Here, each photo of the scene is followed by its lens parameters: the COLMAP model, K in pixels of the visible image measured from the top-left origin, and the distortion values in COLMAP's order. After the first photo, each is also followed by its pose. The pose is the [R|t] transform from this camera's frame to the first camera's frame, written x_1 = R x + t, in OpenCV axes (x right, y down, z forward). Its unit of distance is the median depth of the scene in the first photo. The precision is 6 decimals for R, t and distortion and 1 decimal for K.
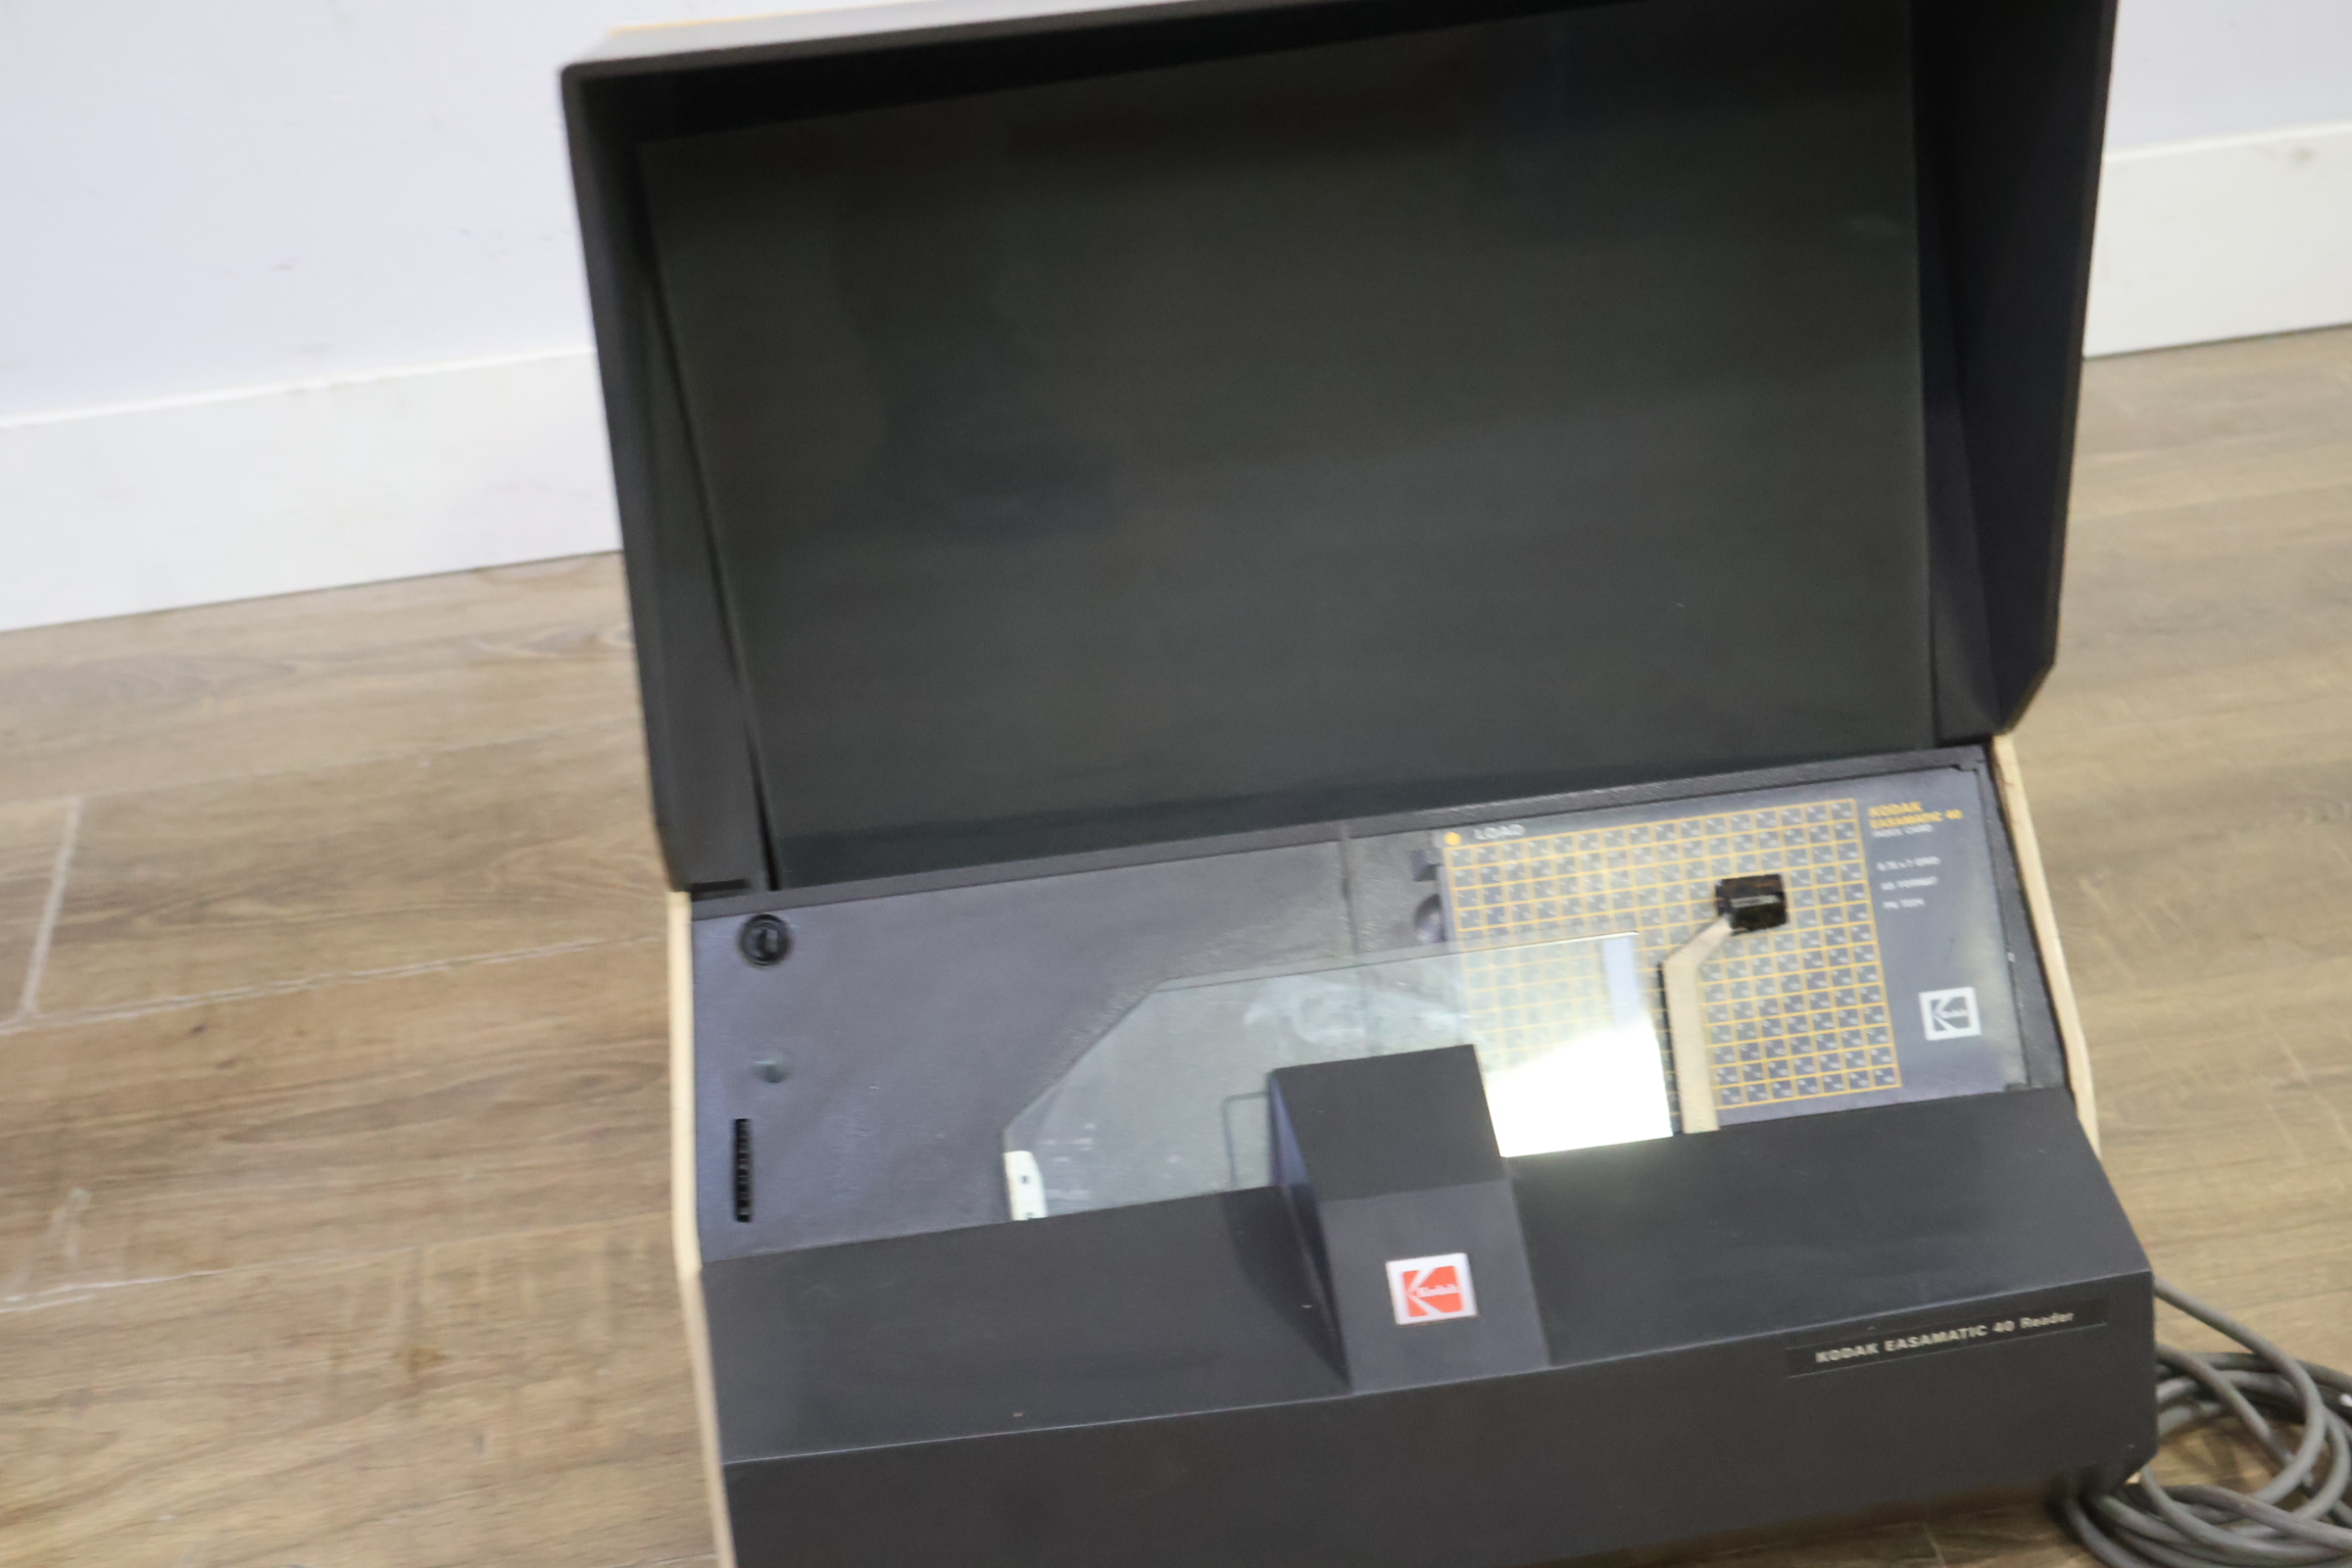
lens RADIAL K [[3431.6, 0, 1154.6], [0, 3431.6, 774.1], [0, 0, 1]] dist [0.009616, 0.000000]
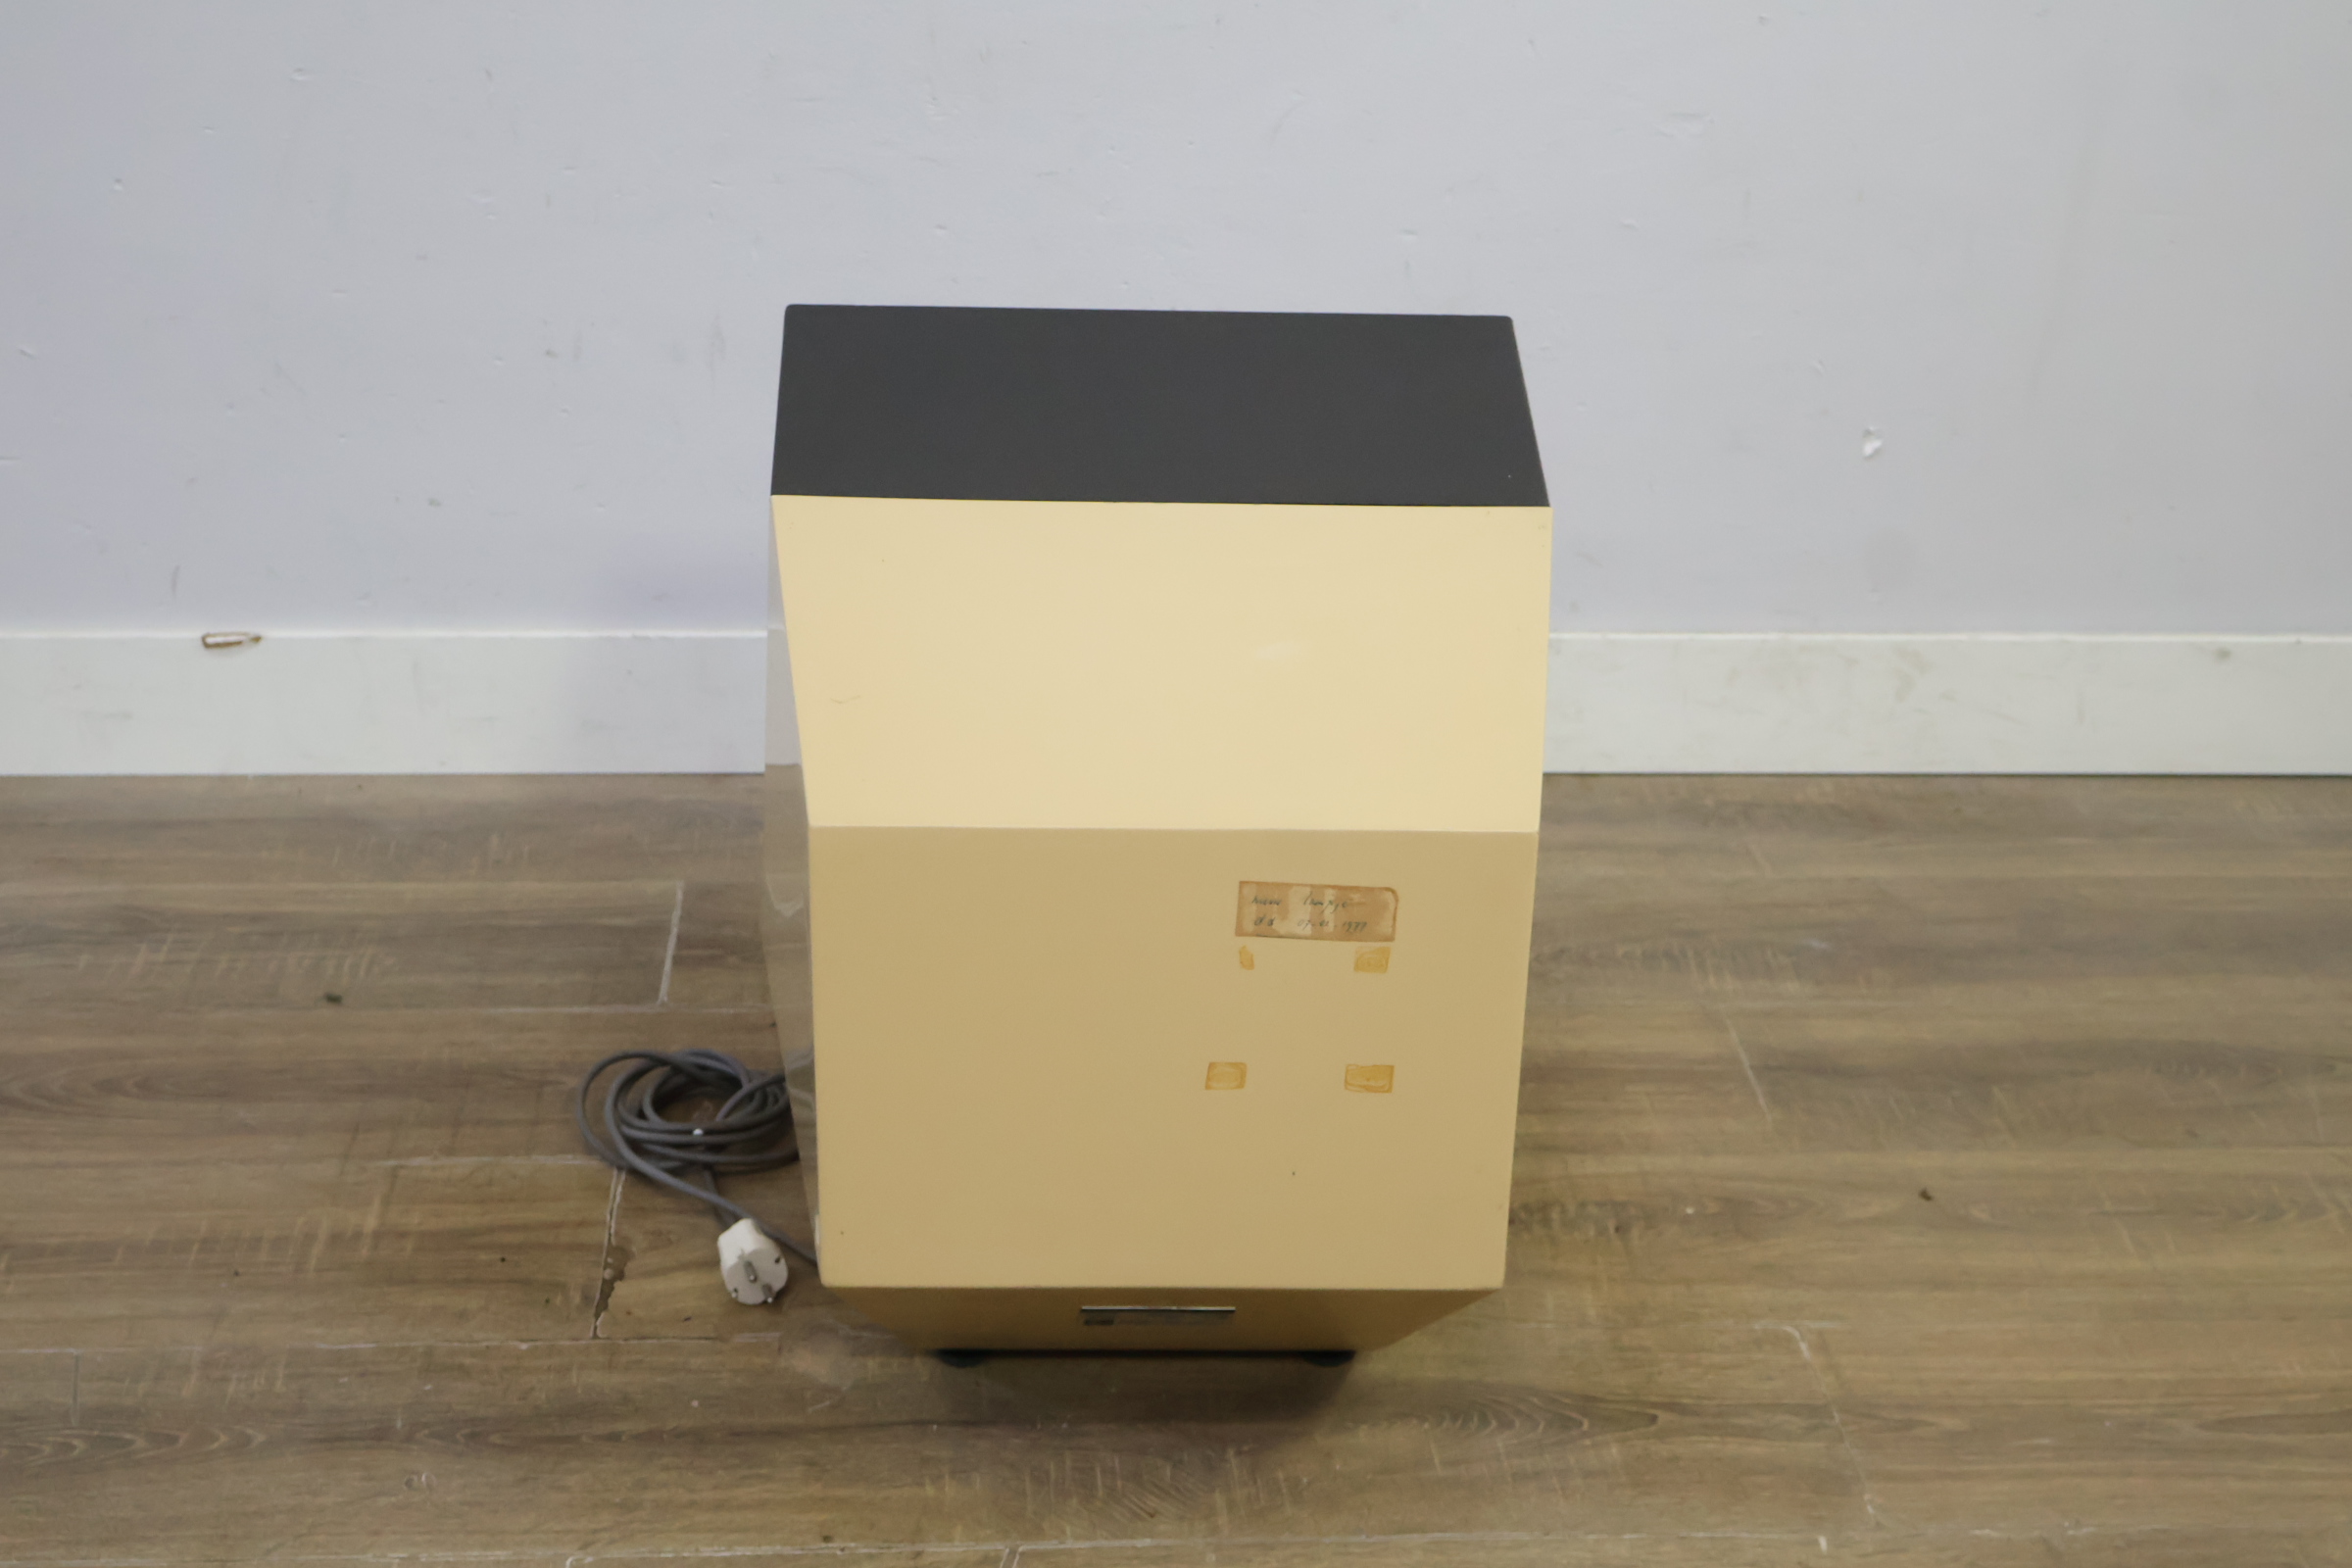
lens RADIAL K [[3431.6, 0, 1172.9], [0, 3431.6, 772.1], [0, 0, 1]] dist [0.009616, 0.000000]
pose [[0.991254, 0.126662, -0.037036, -0.066470], [-0.130114, 0.984918, -0.114045, 0.137221], [0.022032, 0.117867, 0.992785, -0.659351]]
